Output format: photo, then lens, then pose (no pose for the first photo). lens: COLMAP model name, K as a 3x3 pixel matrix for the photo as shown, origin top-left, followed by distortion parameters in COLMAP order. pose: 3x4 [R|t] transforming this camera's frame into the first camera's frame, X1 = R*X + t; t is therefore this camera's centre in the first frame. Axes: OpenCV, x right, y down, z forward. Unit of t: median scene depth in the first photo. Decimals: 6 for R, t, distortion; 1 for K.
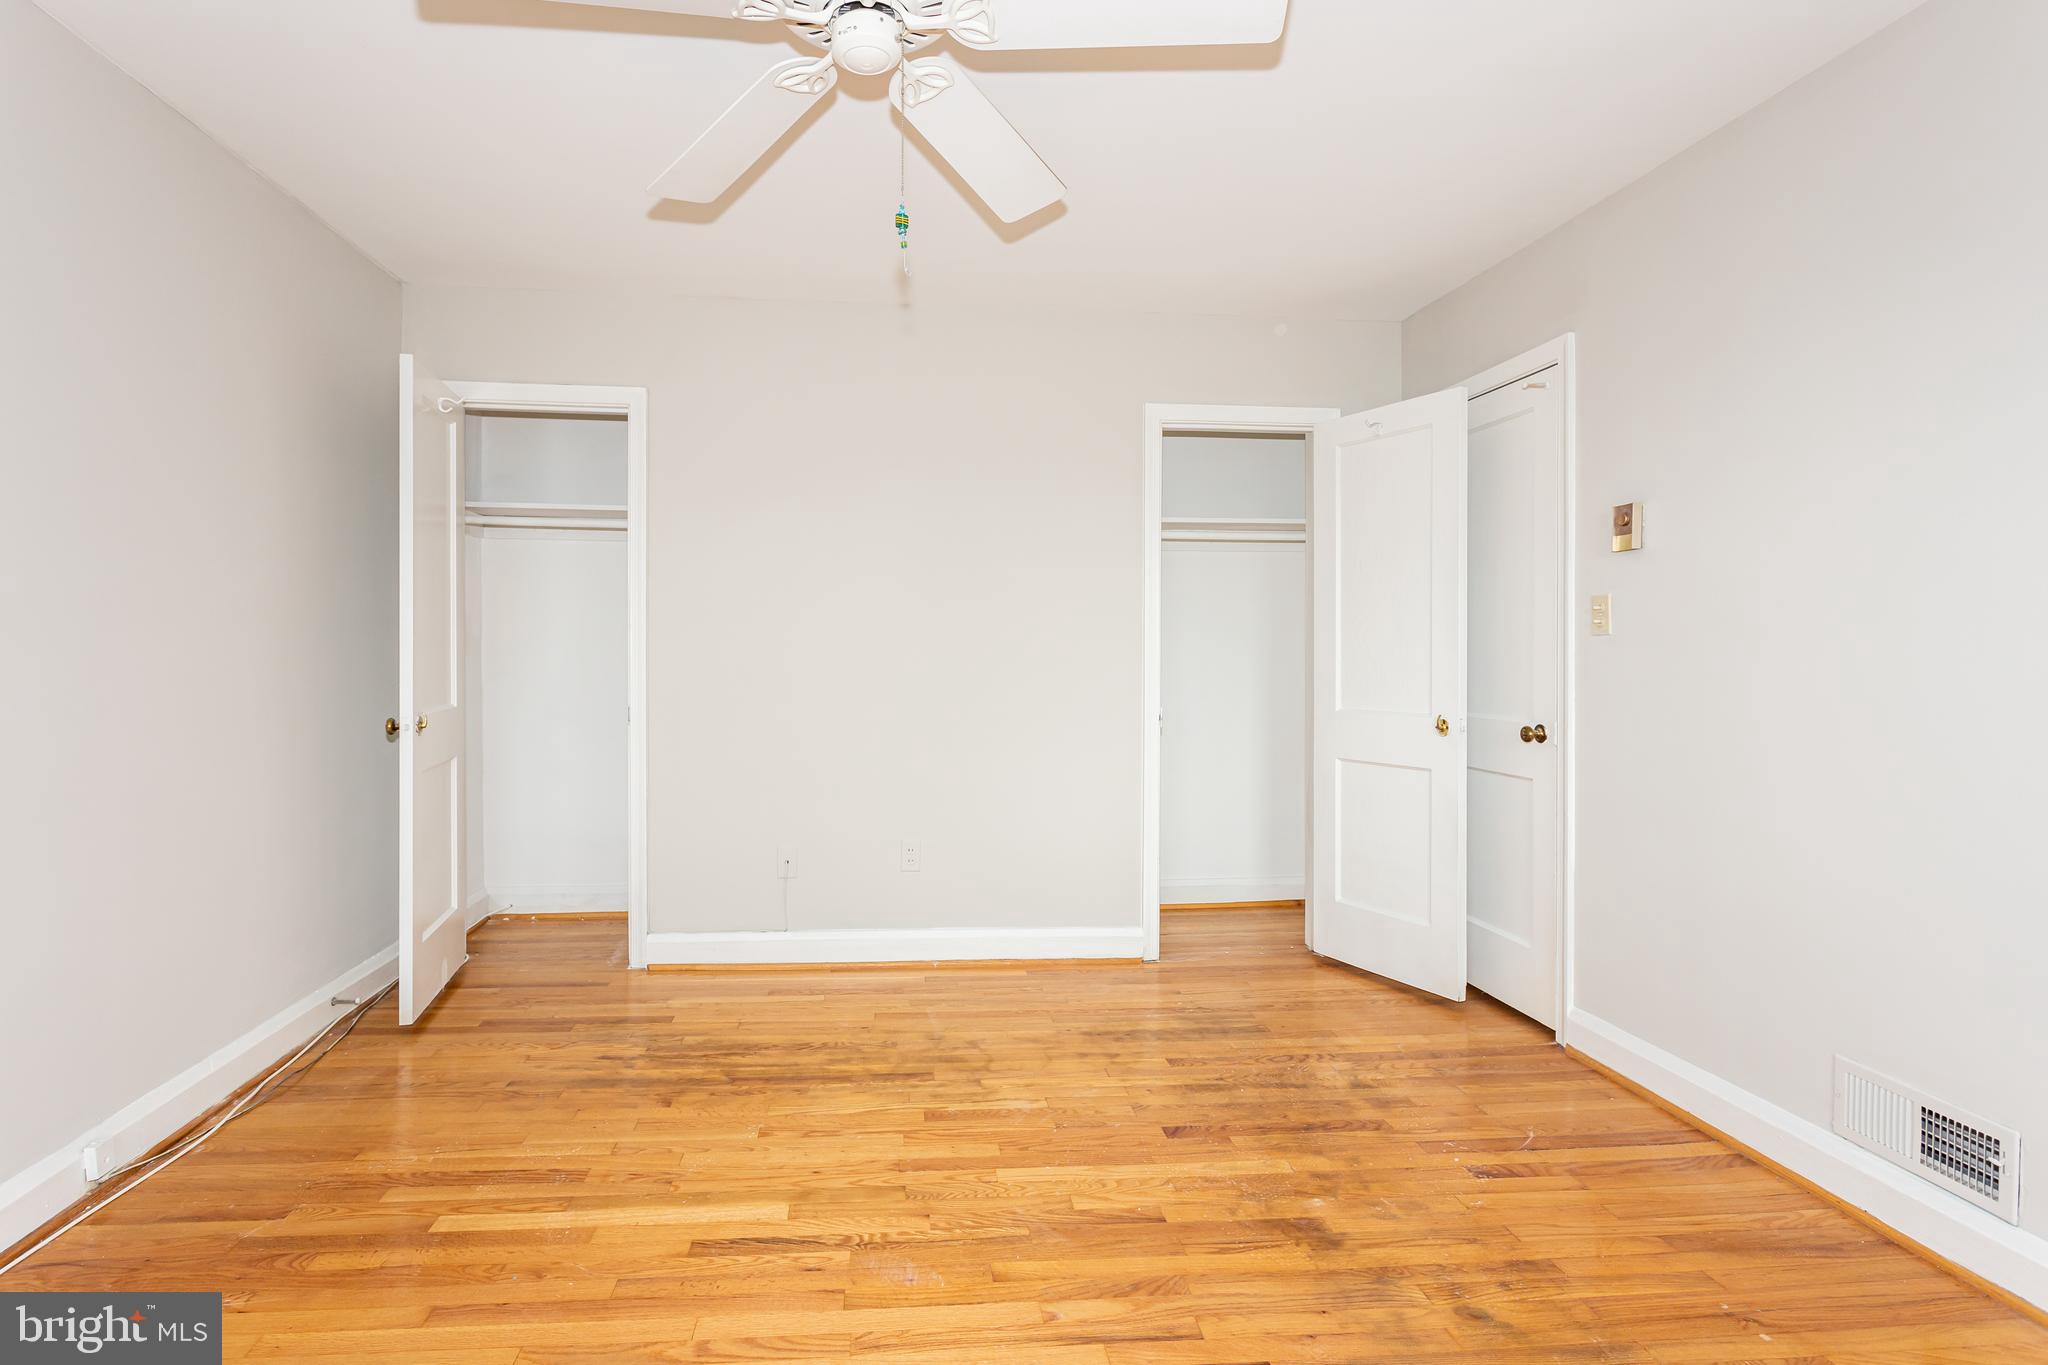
lens RADIAL K [[1052.5, 0, 918.5], [0, 1052.5, 644.1], [0, 0, 1]] dist [-0.000010, 0.000695]
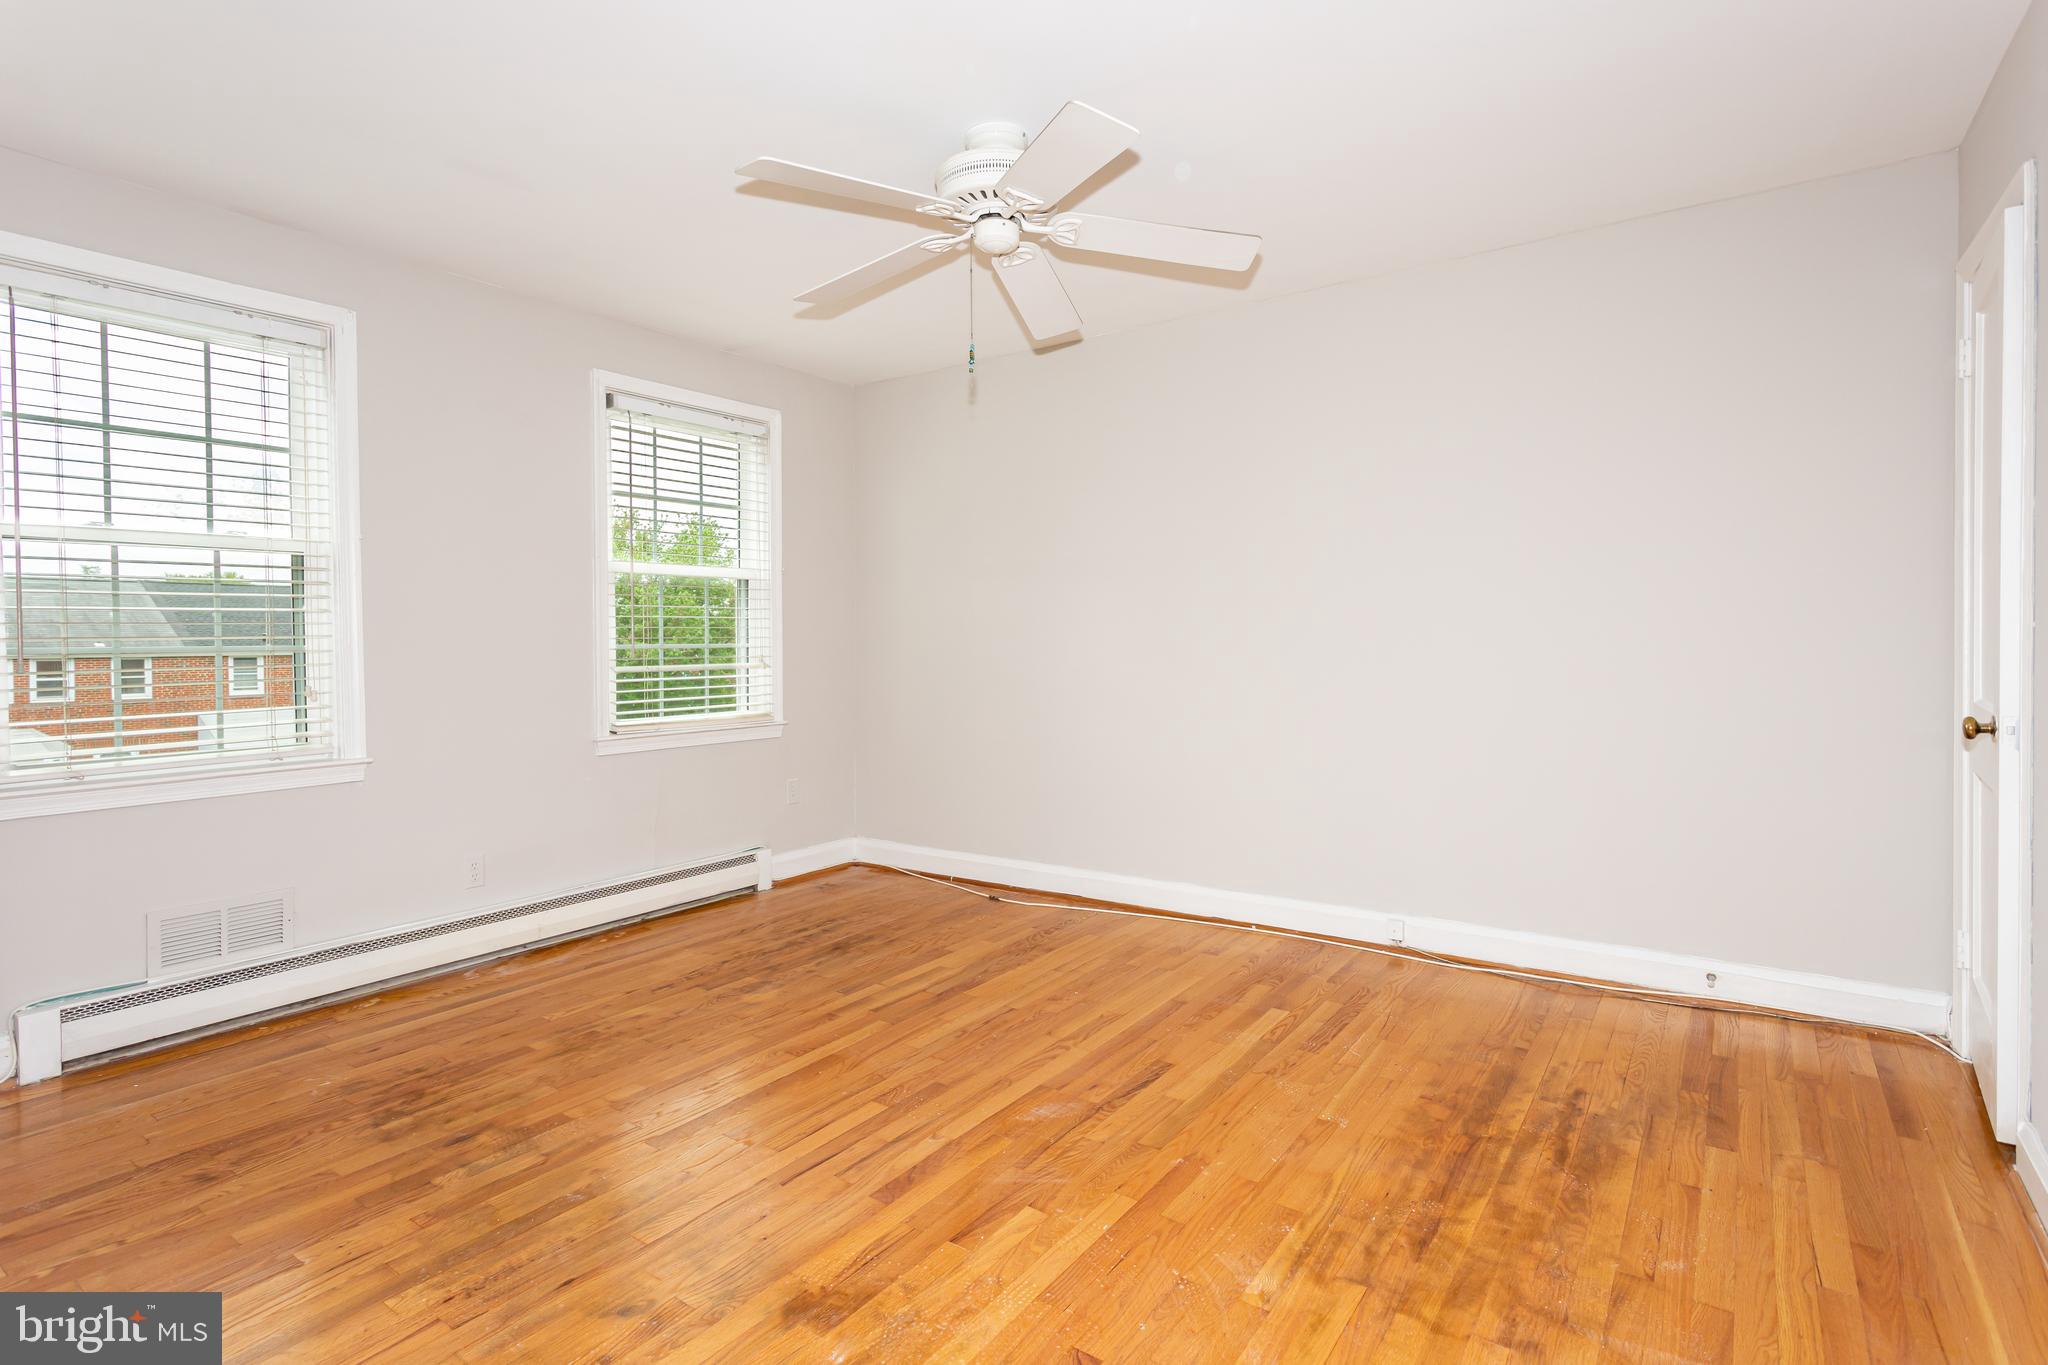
lens RADIAL K [[1010.0, 0, 1030.7], [0, 1010.0, 678.6], [0, 0, 1]] dist [-0.000849, 0.000489]
pose [[-0.630561, 0.034422, -0.775376, 0.799469], [0.011724, 0.999324, 0.034830, 0.018316], [0.776051, 0.012872, -0.630538, 1.488398]]
